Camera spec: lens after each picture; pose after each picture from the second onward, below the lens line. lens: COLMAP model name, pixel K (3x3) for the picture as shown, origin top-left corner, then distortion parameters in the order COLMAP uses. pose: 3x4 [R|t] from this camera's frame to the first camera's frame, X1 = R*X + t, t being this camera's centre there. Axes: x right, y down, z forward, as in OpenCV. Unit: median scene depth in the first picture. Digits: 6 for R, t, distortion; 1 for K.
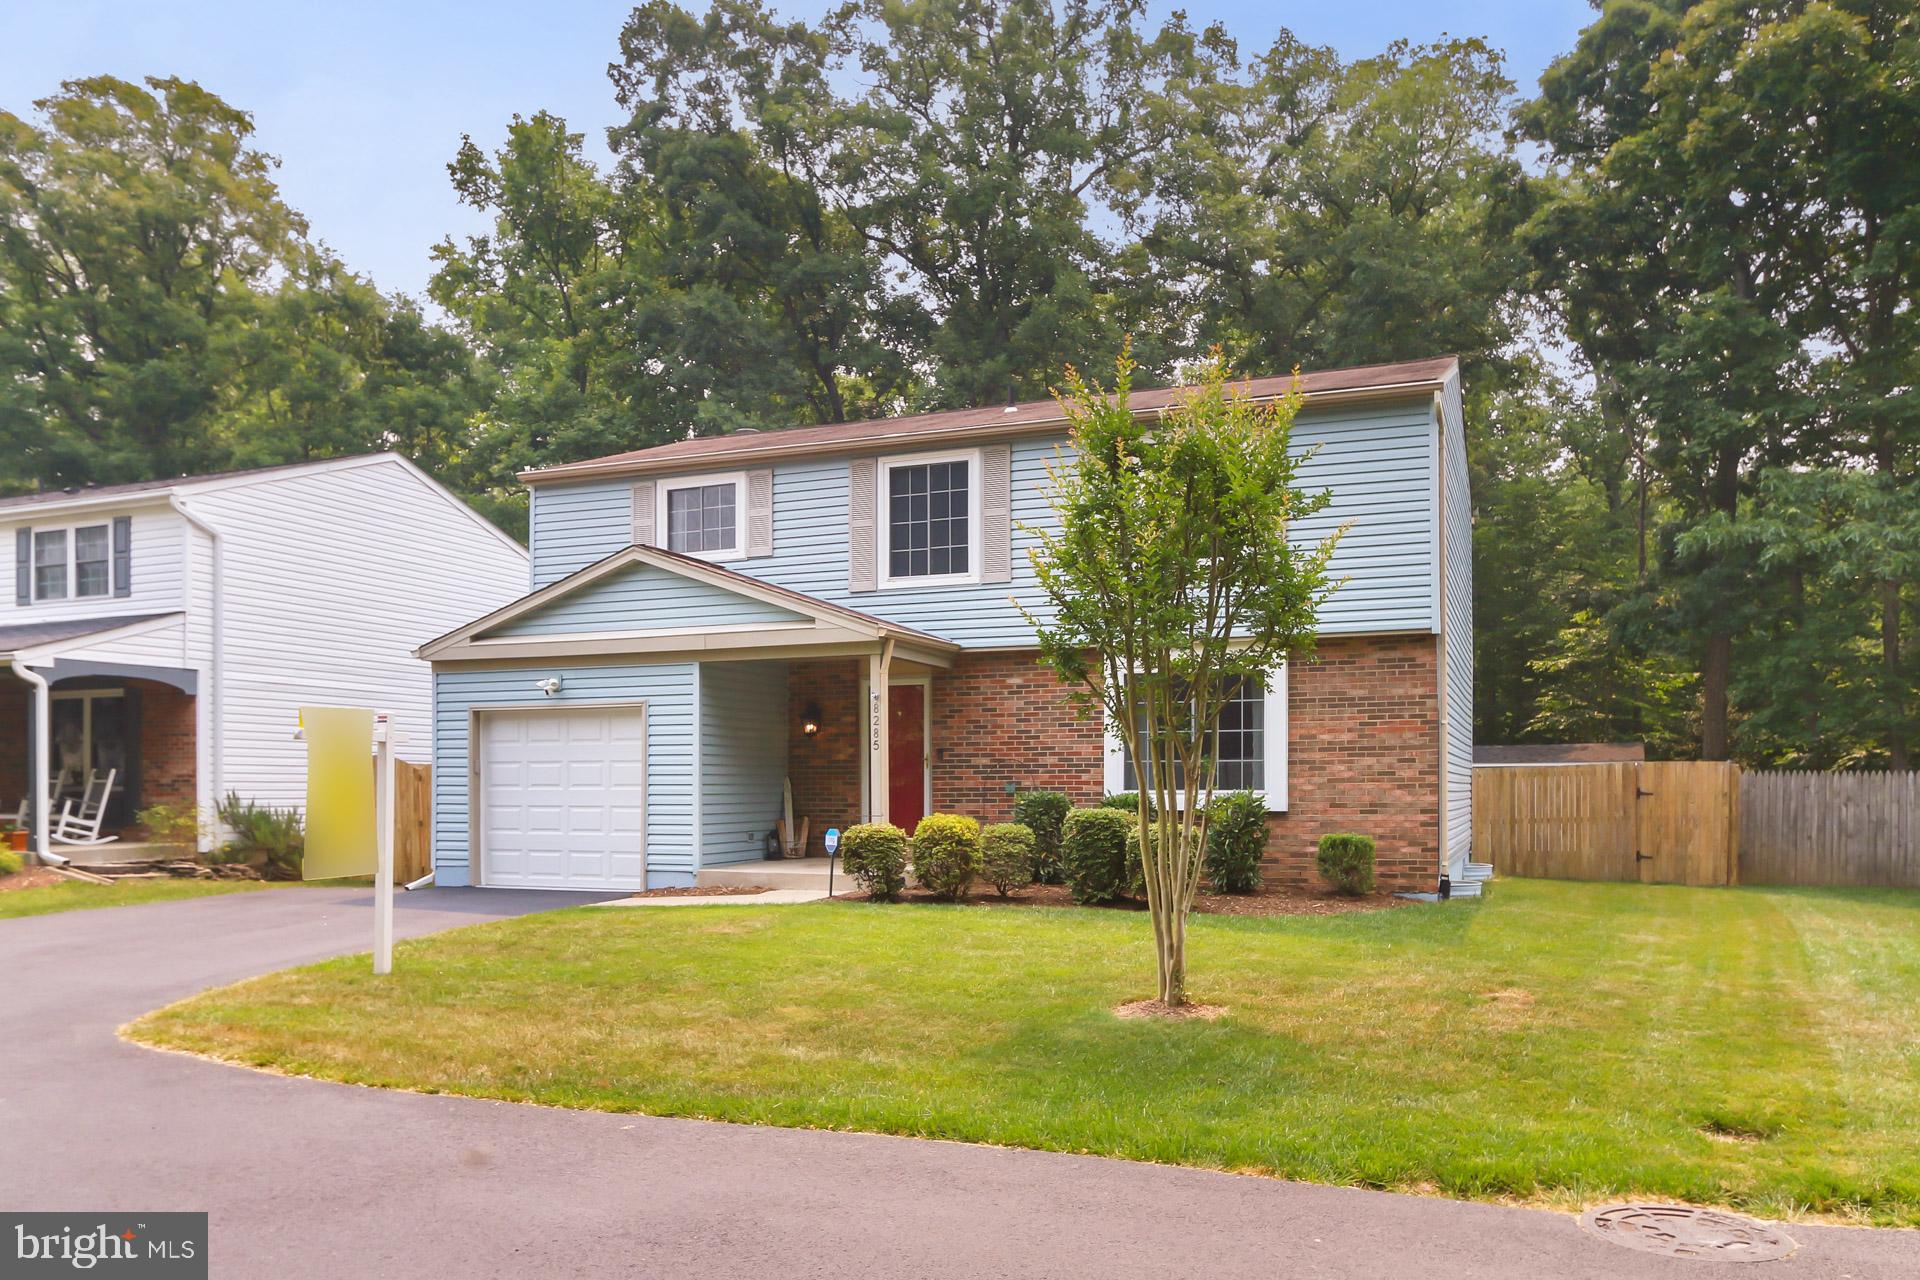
lens RADIAL K [[1457.5, 0, 822.8], [0, 1457.5, 644.5], [0, 0, 1]] dist [-0.026707, 0.037374]
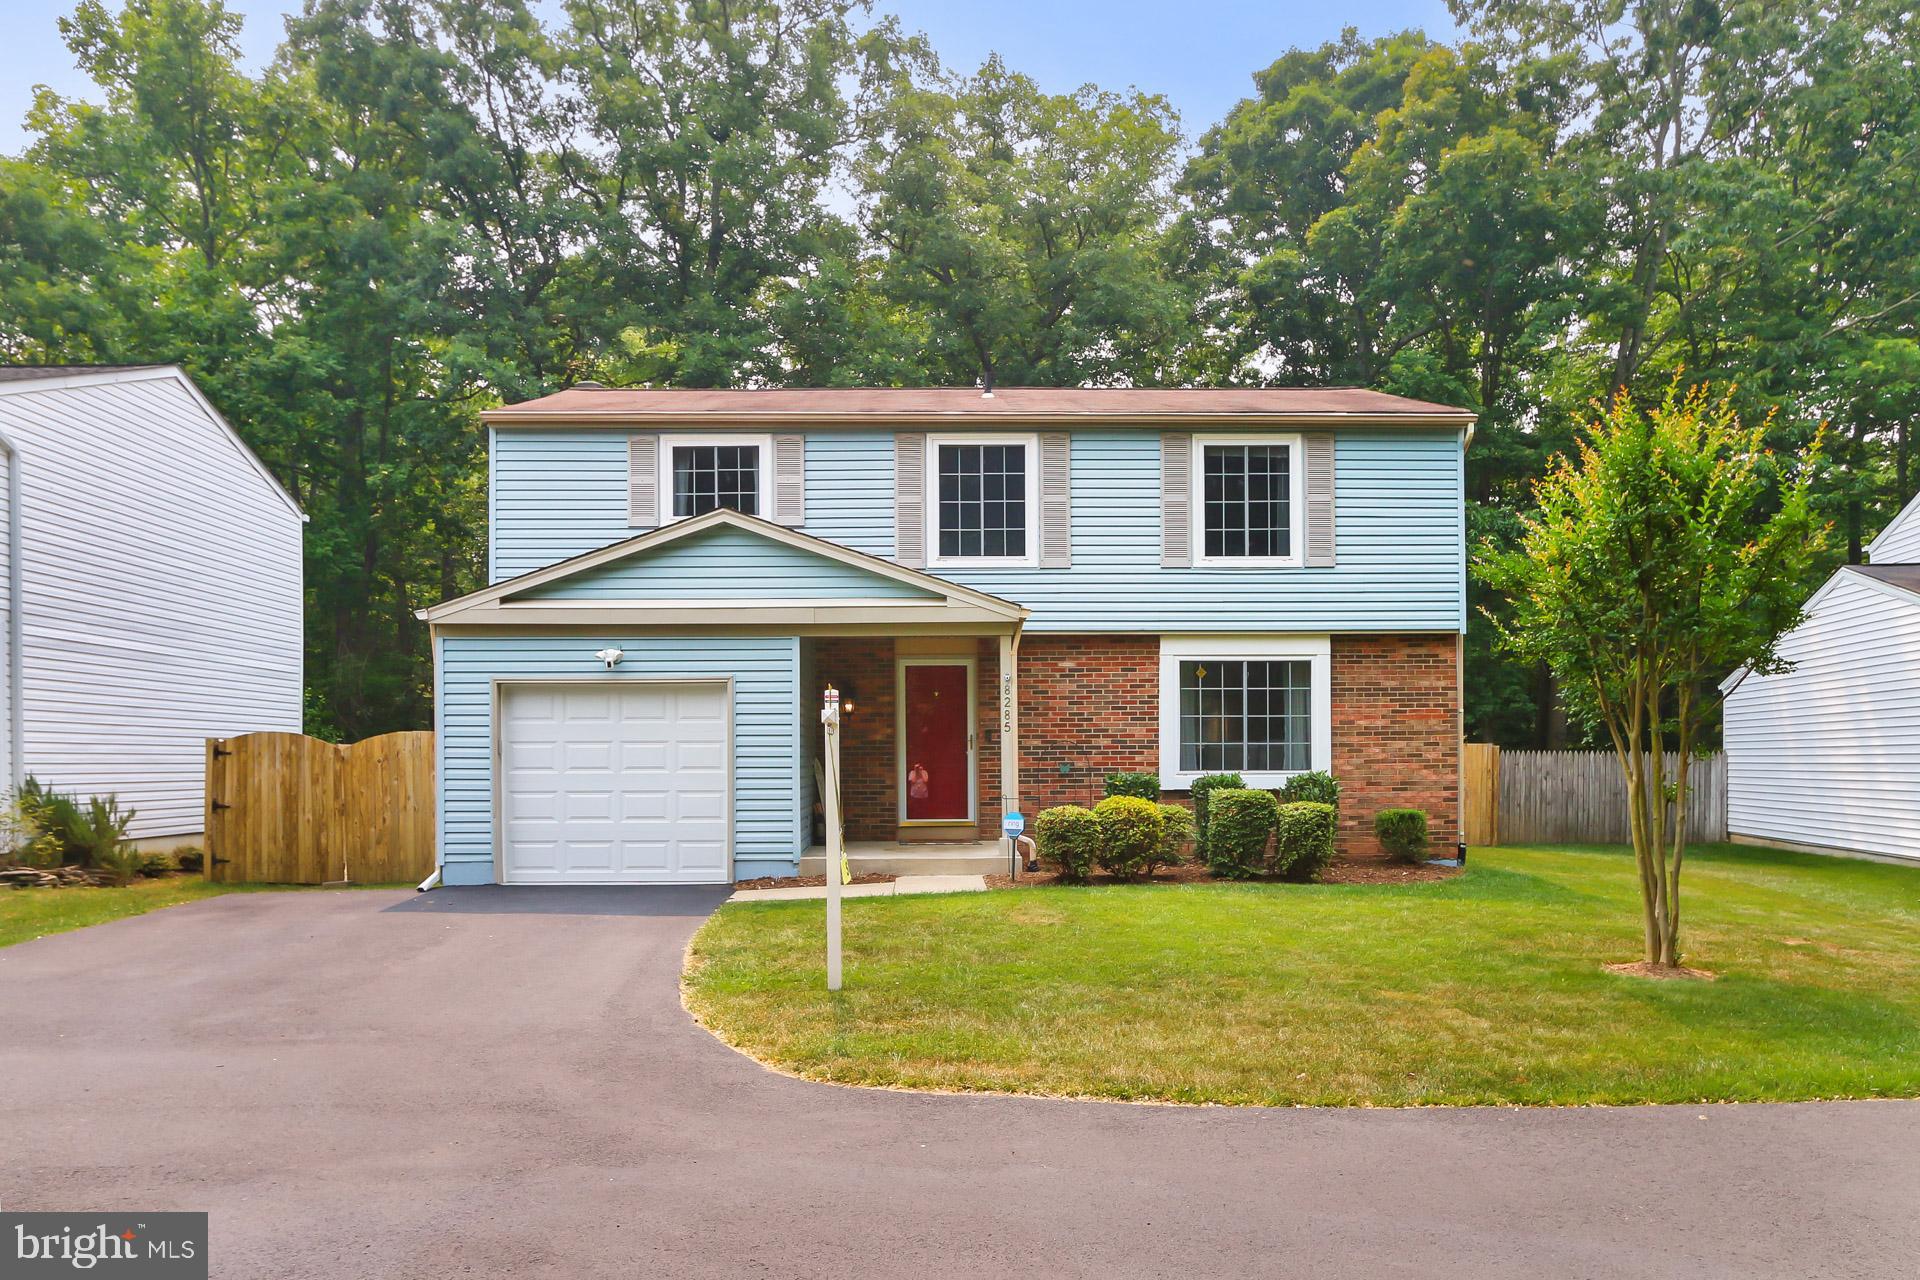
lens RADIAL K [[1457.5, 0, 822.8], [0, 1457.5, 644.5], [0, 0, 1]] dist [-0.026707, 0.037374]
pose [[0.913772, 0.029622, 0.405147, -0.441380], [-0.036973, 0.999263, 0.010330, 0.006655], [-0.404542, -0.024418, 0.914193, 0.133585]]
